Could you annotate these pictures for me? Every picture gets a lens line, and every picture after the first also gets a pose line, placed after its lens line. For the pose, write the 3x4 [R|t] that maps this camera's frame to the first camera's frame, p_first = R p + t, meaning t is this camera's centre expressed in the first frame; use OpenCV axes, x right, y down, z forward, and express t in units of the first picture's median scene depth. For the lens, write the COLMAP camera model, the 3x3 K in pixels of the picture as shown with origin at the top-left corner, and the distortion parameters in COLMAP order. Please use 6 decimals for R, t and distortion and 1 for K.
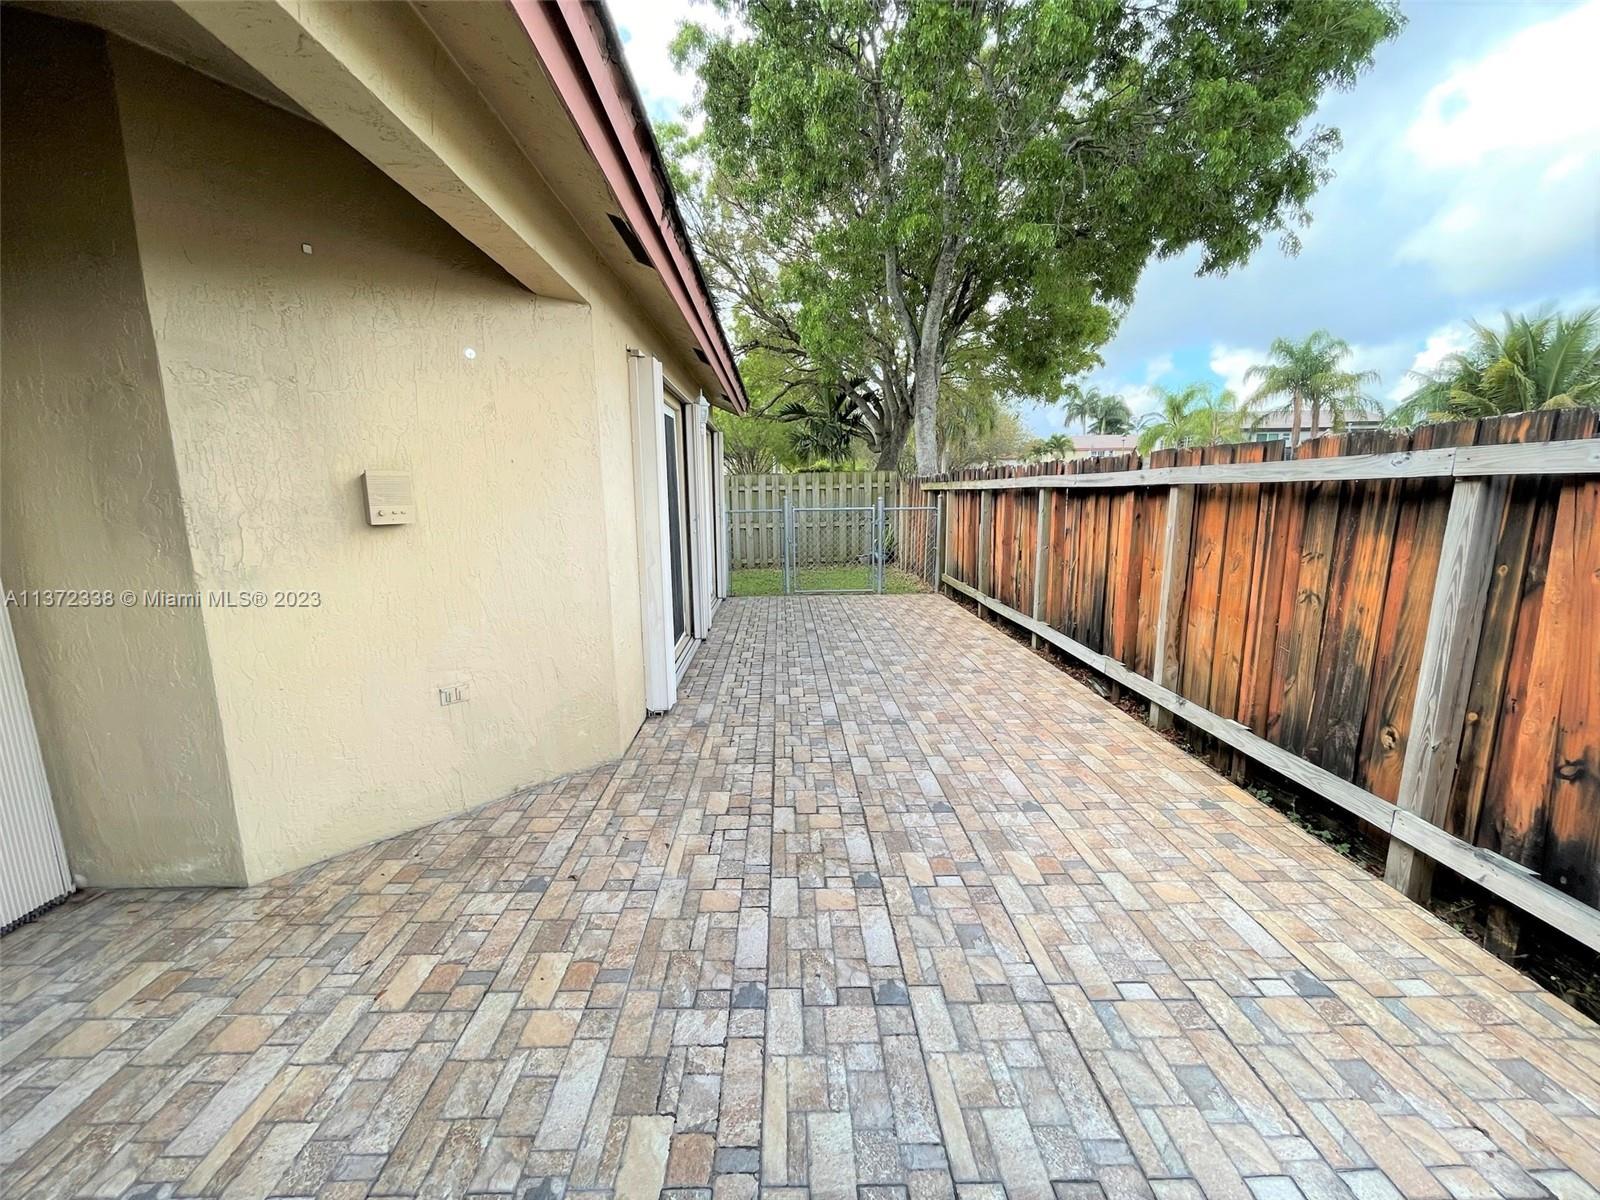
lens RADIAL K [[655.7, 0, 801.5], [0, 655.7, 607.1], [0, 0, 1]] dist [-0.000540, 0.000936]
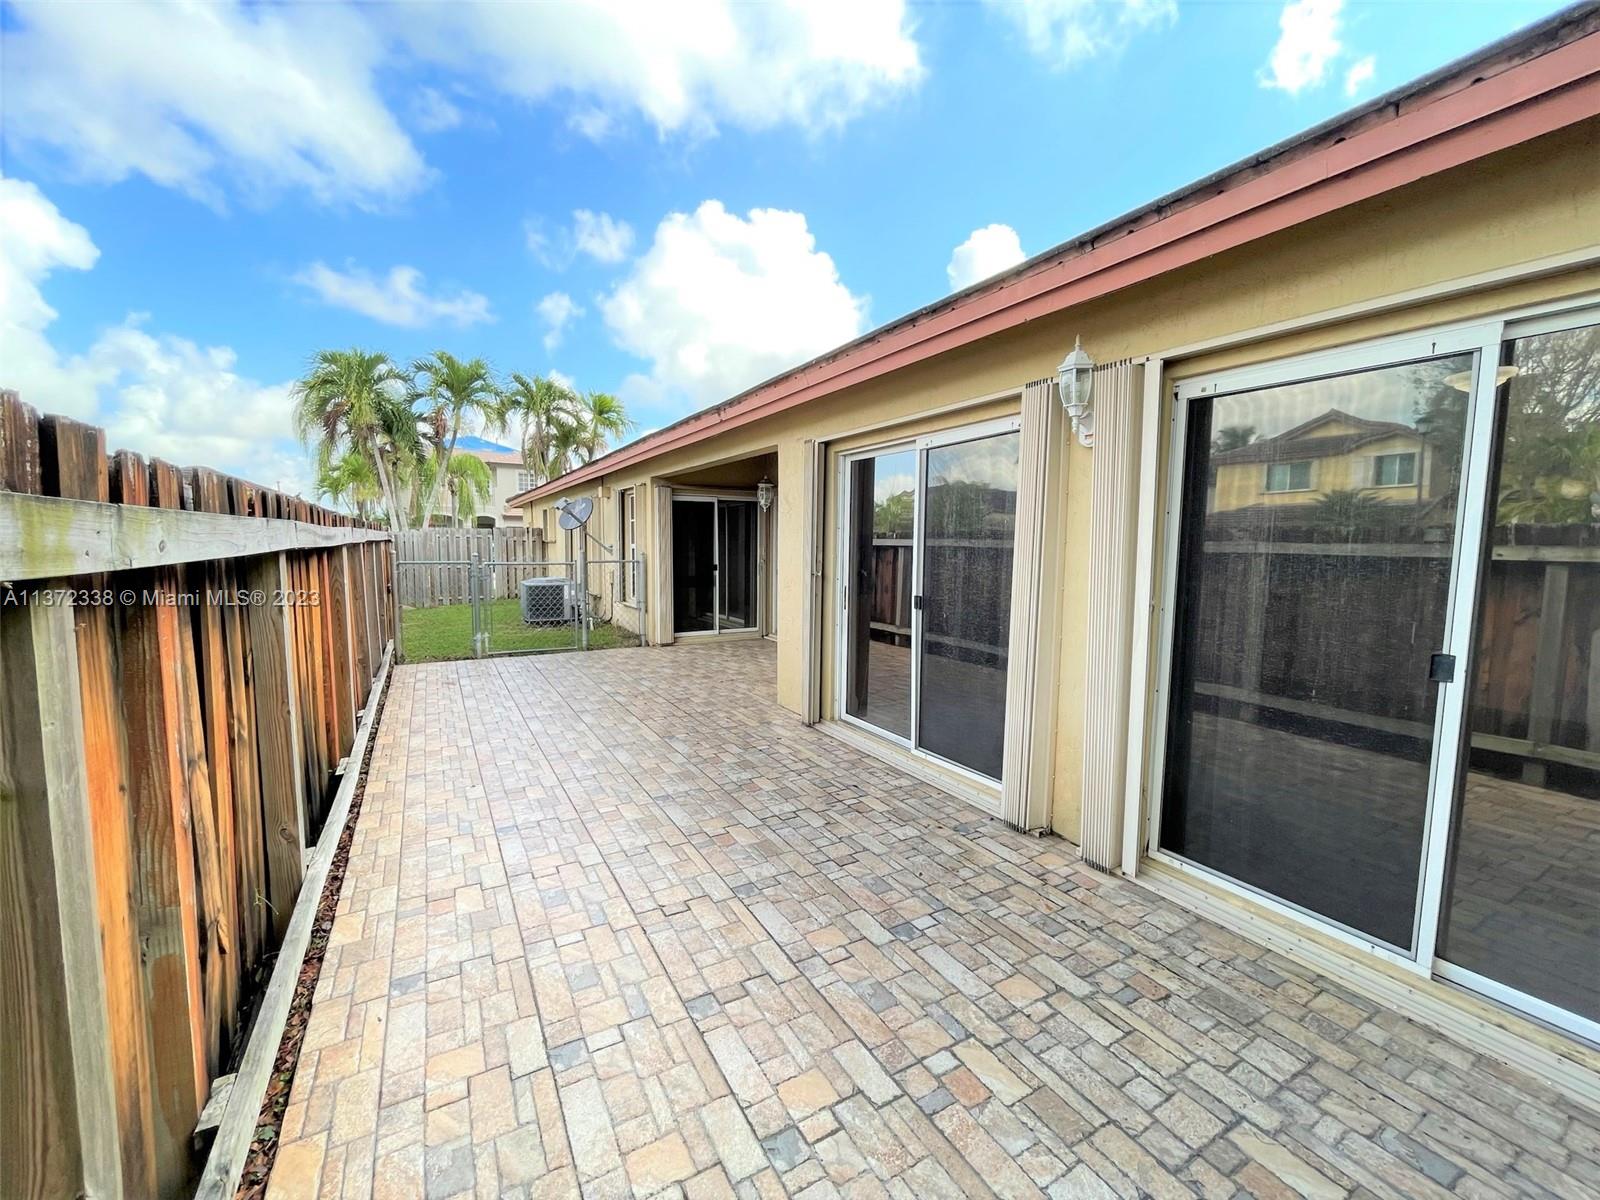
lens RADIAL K [[655.7, 0, 807.1], [0, 655.7, 599.8], [0, 0, 1]] dist [-0.000540, 0.000936]
pose [[-0.879487, 0.052971, -0.472966, 0.381791], [-0.076156, 0.965317, 0.249727, -0.391756], [0.469790, 0.255650, -0.844950, 2.081608]]
